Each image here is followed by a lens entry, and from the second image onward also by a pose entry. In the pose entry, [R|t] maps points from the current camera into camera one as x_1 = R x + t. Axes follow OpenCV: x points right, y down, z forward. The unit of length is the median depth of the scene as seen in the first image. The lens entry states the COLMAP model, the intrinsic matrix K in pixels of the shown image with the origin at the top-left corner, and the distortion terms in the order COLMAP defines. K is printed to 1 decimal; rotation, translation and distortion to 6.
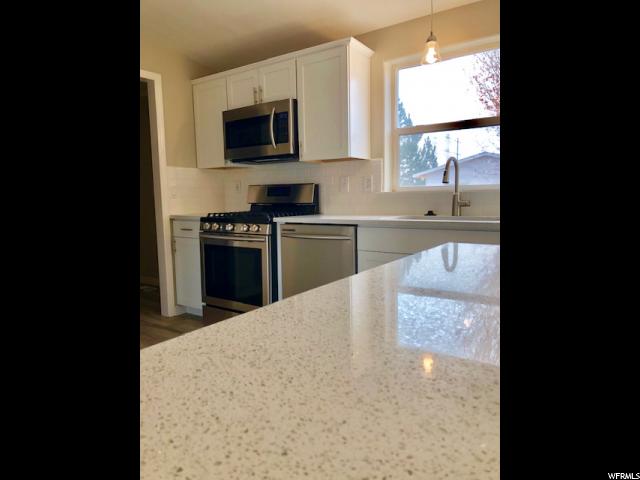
lens RADIAL K [[400.5, 0, 322.3], [0, 400.5, 232.4], [0, 0, 1]] dist [0.026030, -0.000154]
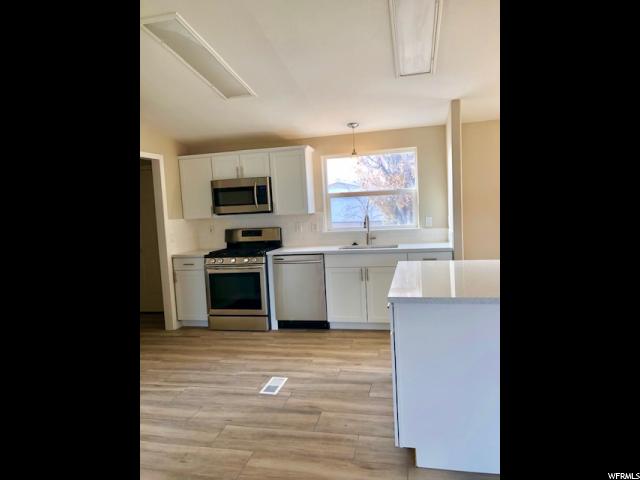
lens RADIAL K [[400.5, 0, 322.3], [0, 400.5, 232.4], [0, 0, 1]] dist [0.026030, -0.000154]
pose [[0.925272, -0.054033, 0.375436, -0.450048], [0.070156, 0.997103, -0.029399, -0.047171], [-0.372760, 0.053542, 0.926382, -0.504497]]
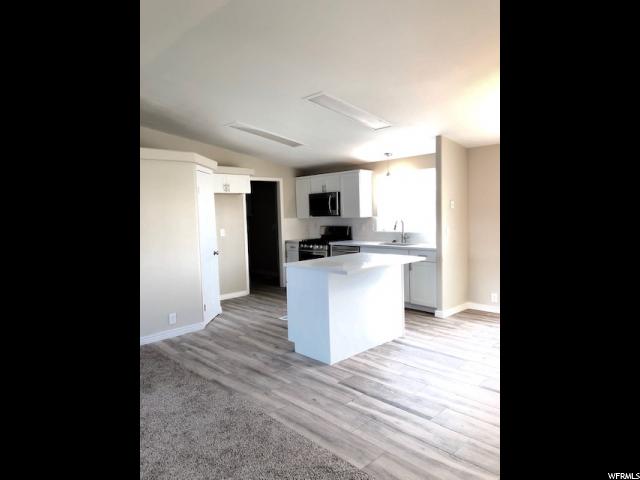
lens RADIAL K [[400.5, 0, 322.3], [0, 400.5, 232.4], [0, 0, 1]] dist [0.026030, -0.000154]
pose [[0.980016, -0.000003, -0.198921, 0.277820], [-0.007207, 0.999343, -0.035521, -0.011004], [0.198790, 0.036244, 0.979372, -1.200133]]
